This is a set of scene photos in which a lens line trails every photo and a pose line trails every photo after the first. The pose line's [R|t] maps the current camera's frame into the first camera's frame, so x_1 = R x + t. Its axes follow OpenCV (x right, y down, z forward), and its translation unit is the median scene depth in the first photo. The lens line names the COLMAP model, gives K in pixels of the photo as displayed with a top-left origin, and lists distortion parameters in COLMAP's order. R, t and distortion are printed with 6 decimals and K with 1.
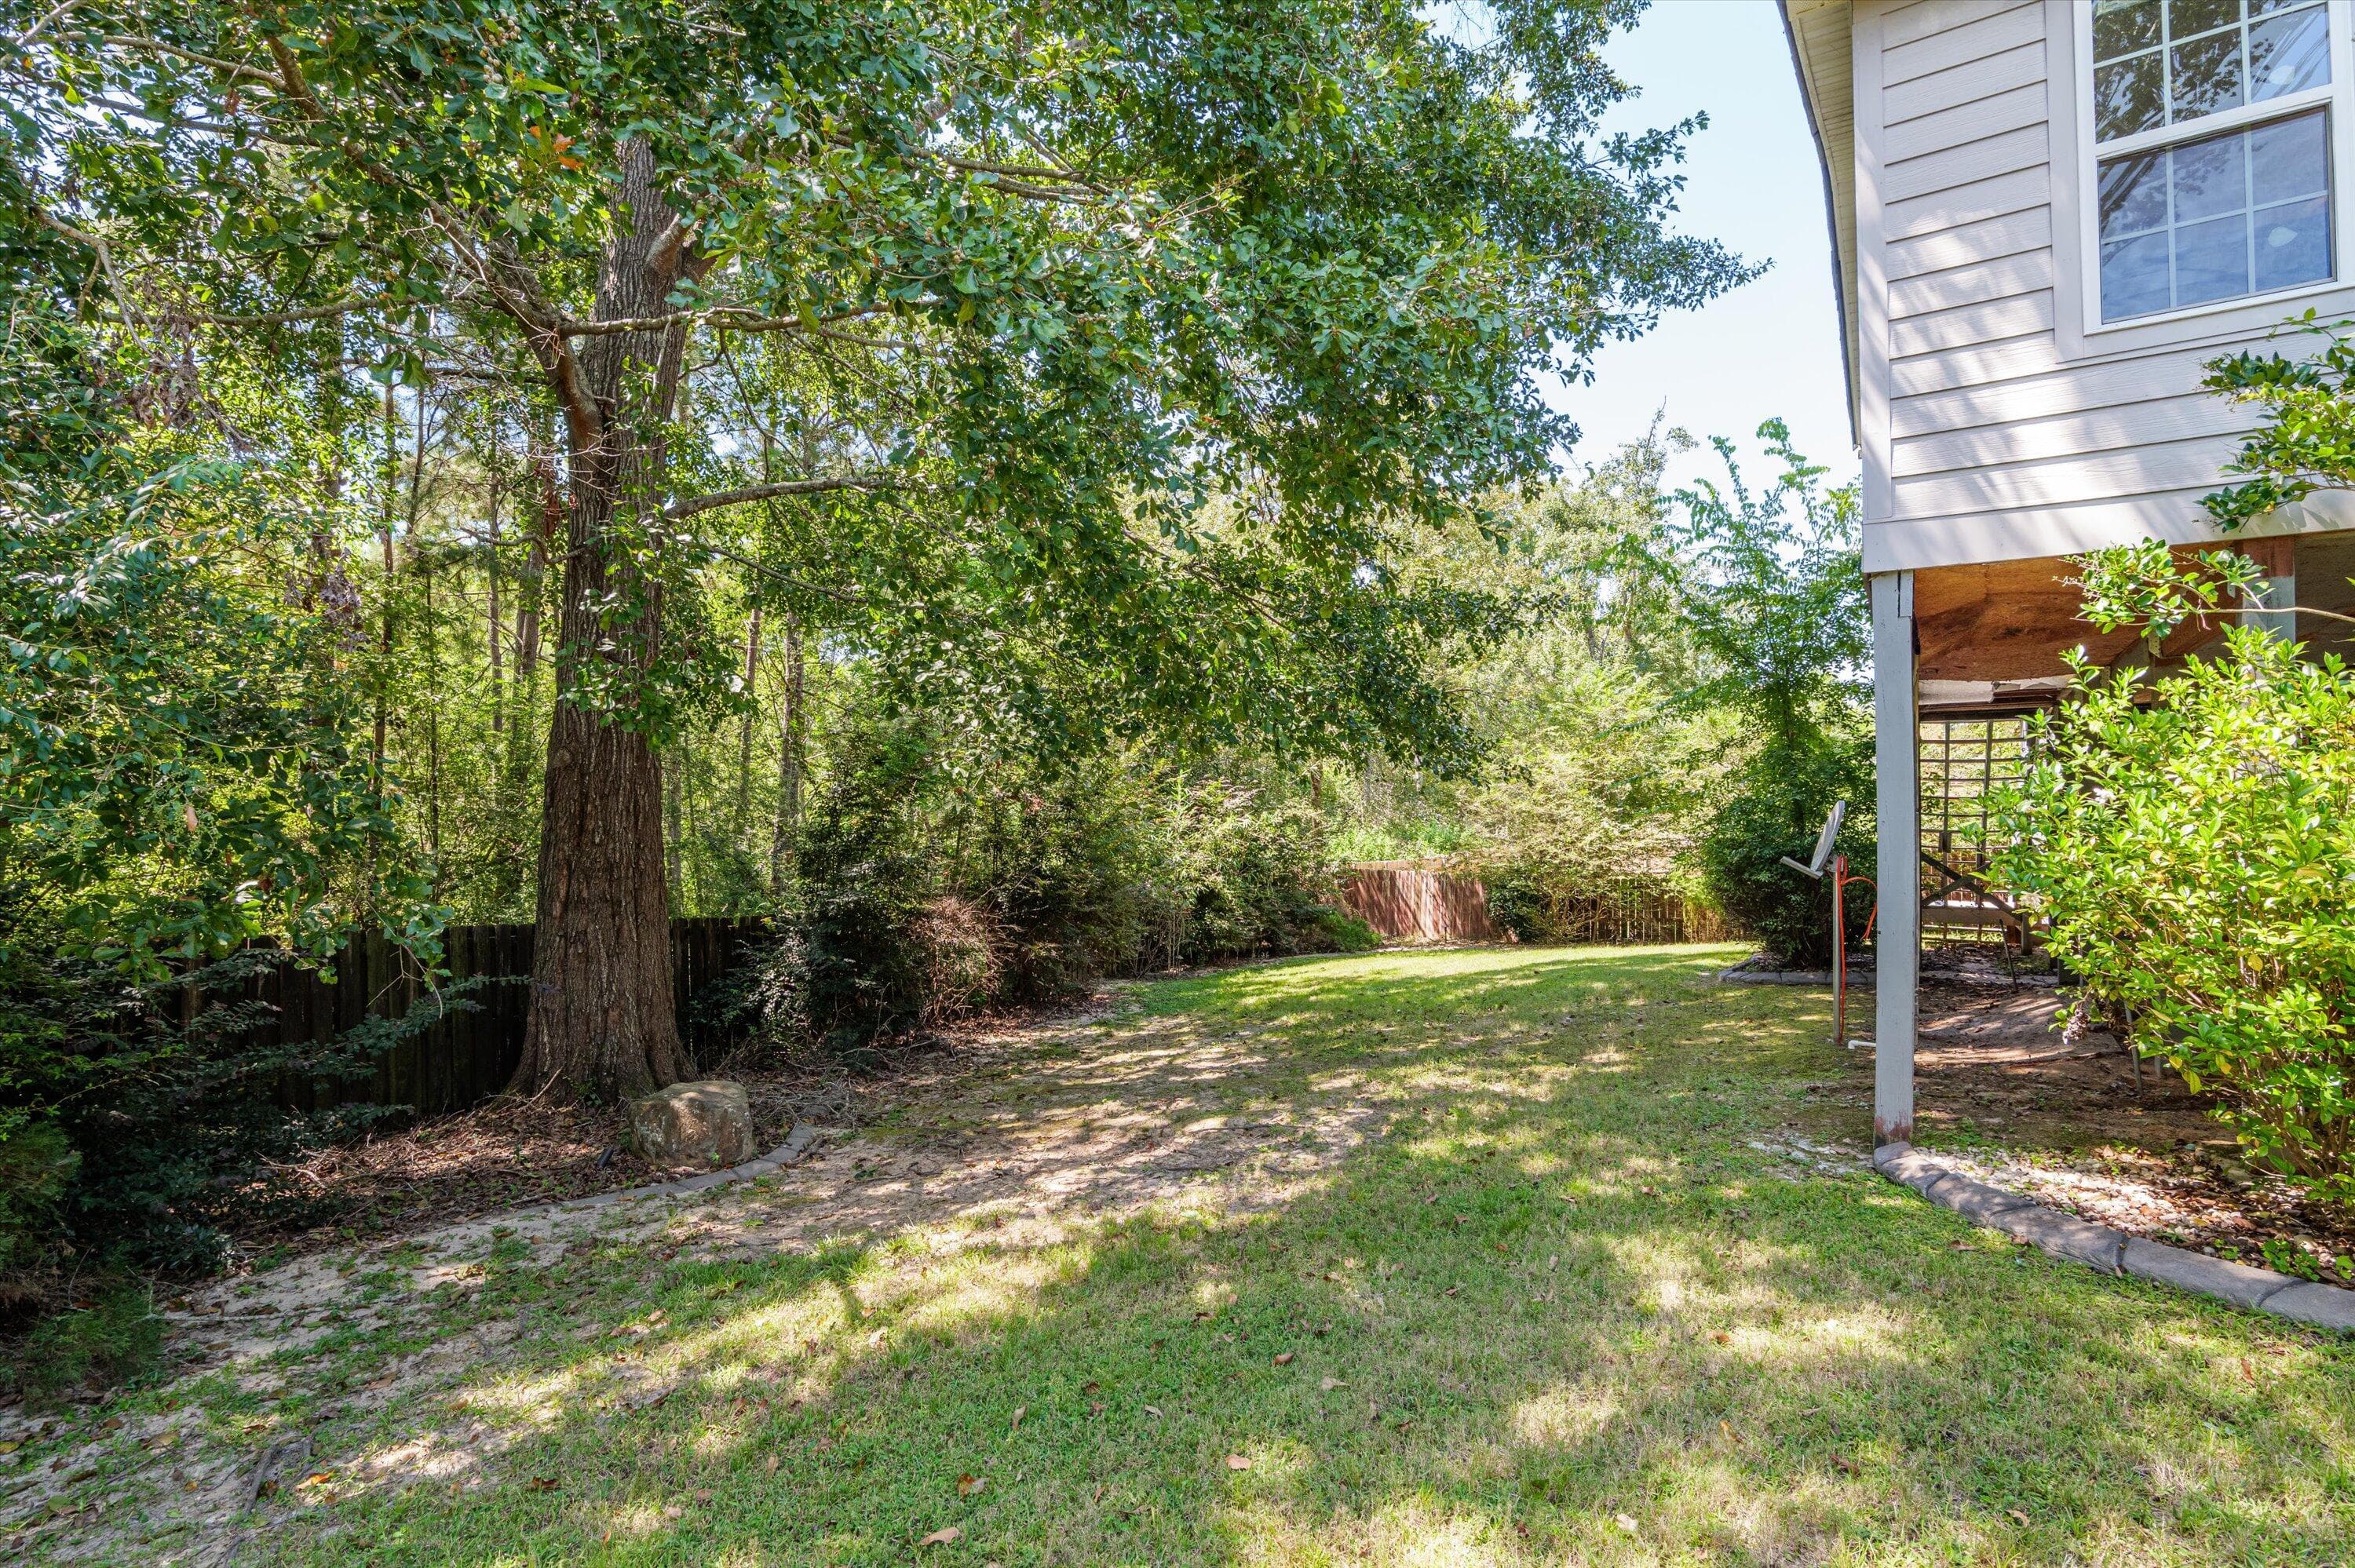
lens RADIAL K [[1067.0, 0, 1144.9], [0, 1067.0, 786.4], [0, 0, 1]] dist [0.001792, 0.000293]
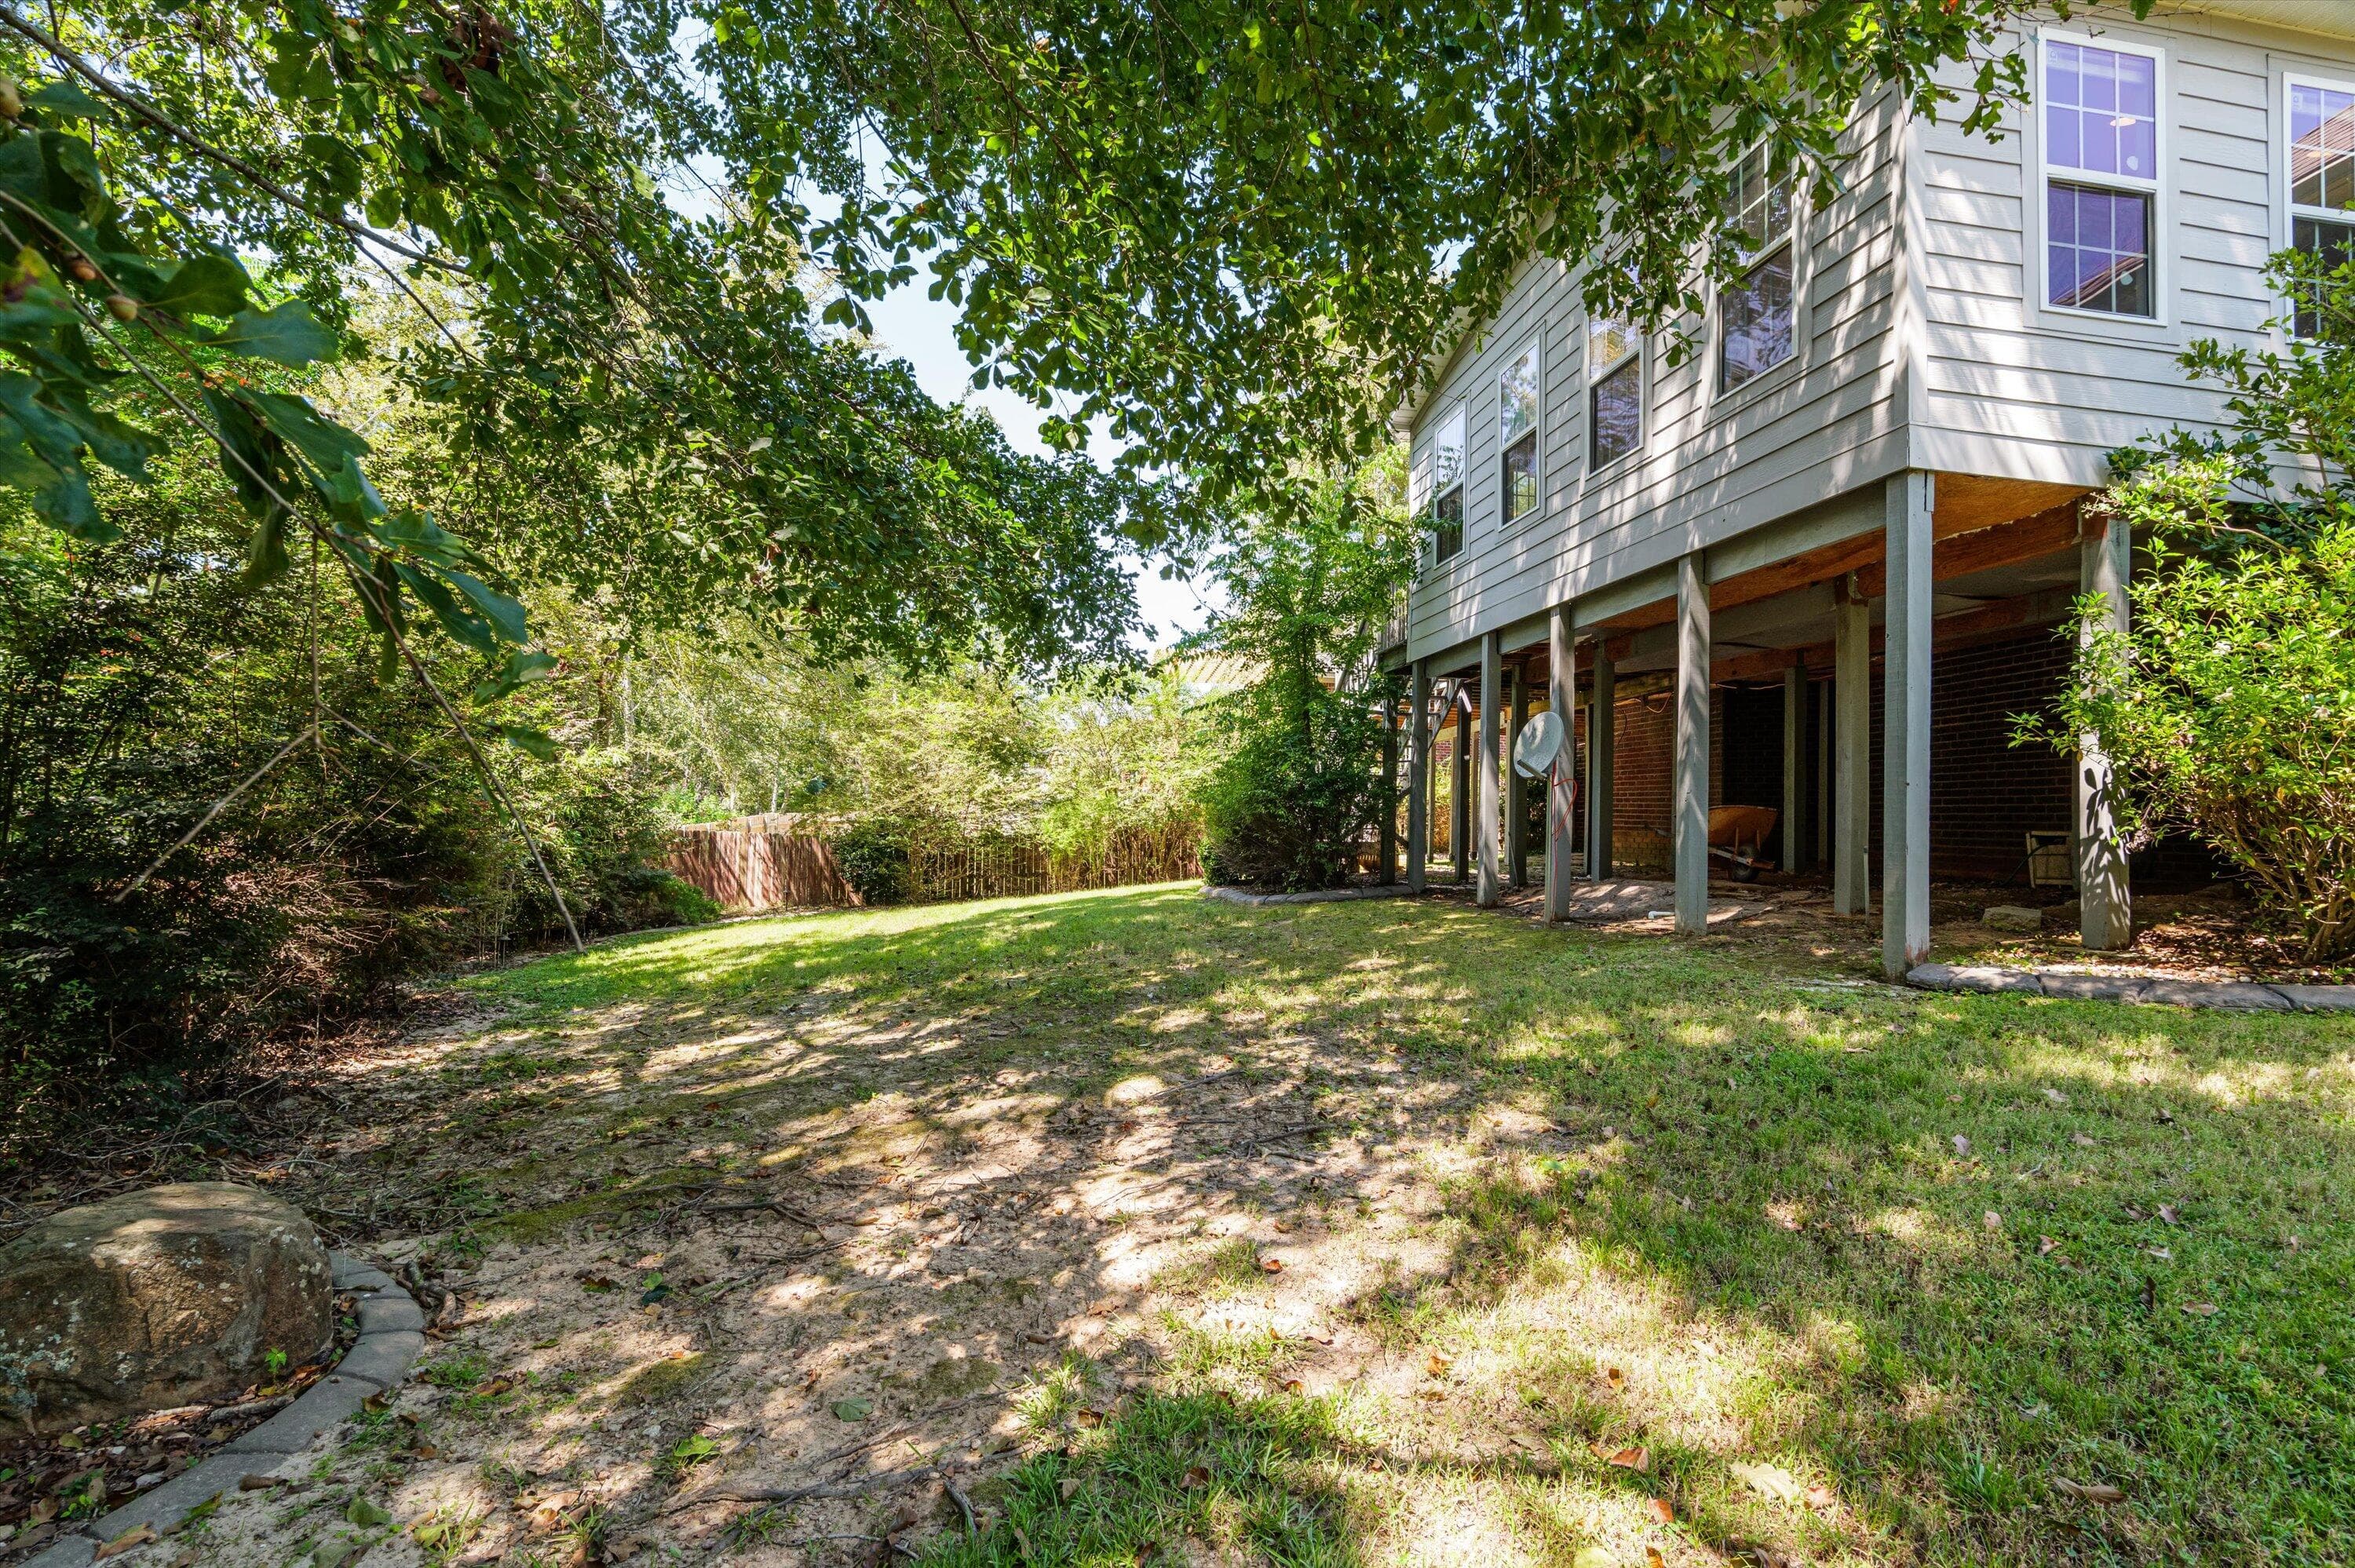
lens RADIAL K [[1083.3, 0, 1185.7], [0, 1083.3, 797.2], [0, 0, 1]] dist [-0.003121, 0.000003]
pose [[0.715863, 0.023379, 0.697849, -0.436475], [-0.041755, 0.999084, 0.009362, 0.112167], [-0.696991, -0.035841, 0.716184, 0.459860]]
